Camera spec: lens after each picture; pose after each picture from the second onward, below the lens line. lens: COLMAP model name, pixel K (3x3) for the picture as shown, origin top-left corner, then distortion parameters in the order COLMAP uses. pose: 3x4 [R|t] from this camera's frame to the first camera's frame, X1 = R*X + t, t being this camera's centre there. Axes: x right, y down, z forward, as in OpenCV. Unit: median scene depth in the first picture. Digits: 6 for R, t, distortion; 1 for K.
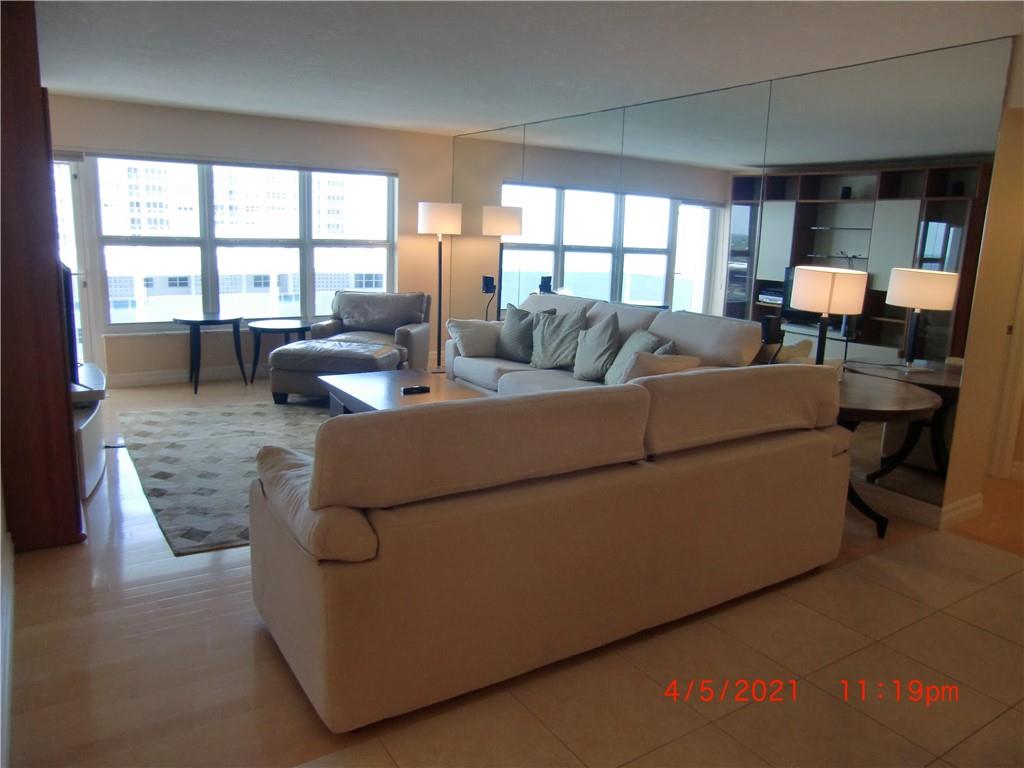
lens RADIAL K [[742.0, 0, 507.8], [0, 742.0, 377.5], [0, 0, 1]] dist [-0.085948, 0.097613]
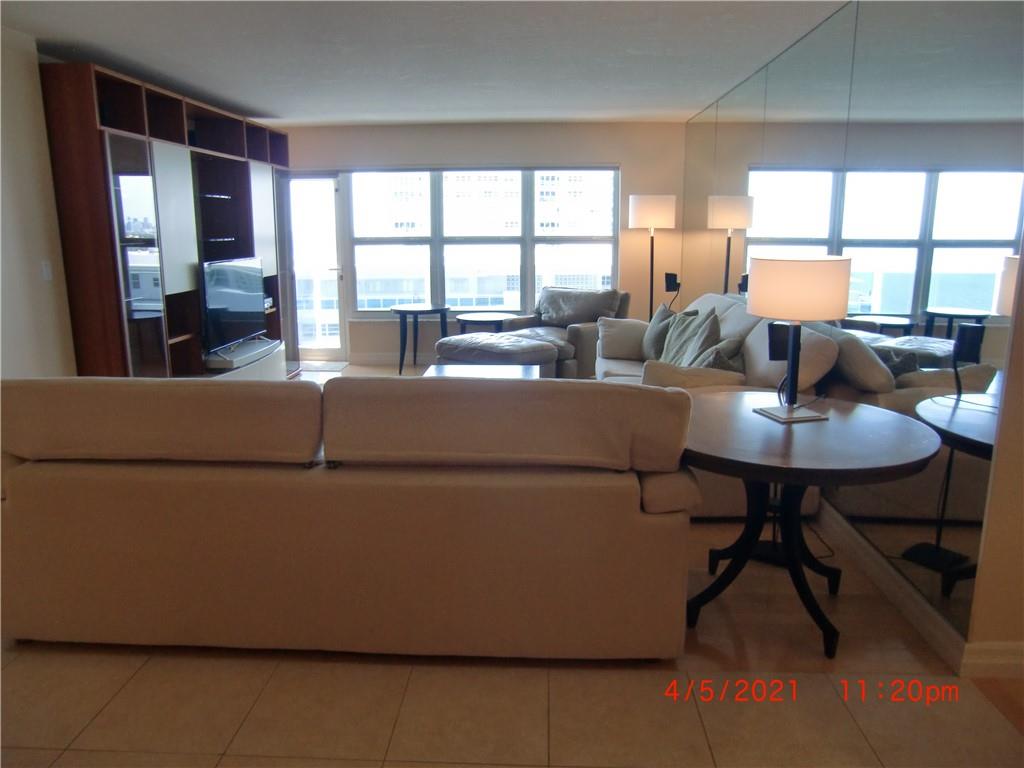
lens RADIAL K [[742.0, 0, 517.9], [0, 742.0, 379.8], [0, 0, 1]] dist [-0.085948, 0.097613]
pose [[0.815669, 0.083895, -0.572403, 0.328914], [-0.083205, 0.996155, 0.027437, -0.014456], [0.572504, 0.025248, 0.819513, 0.143277]]
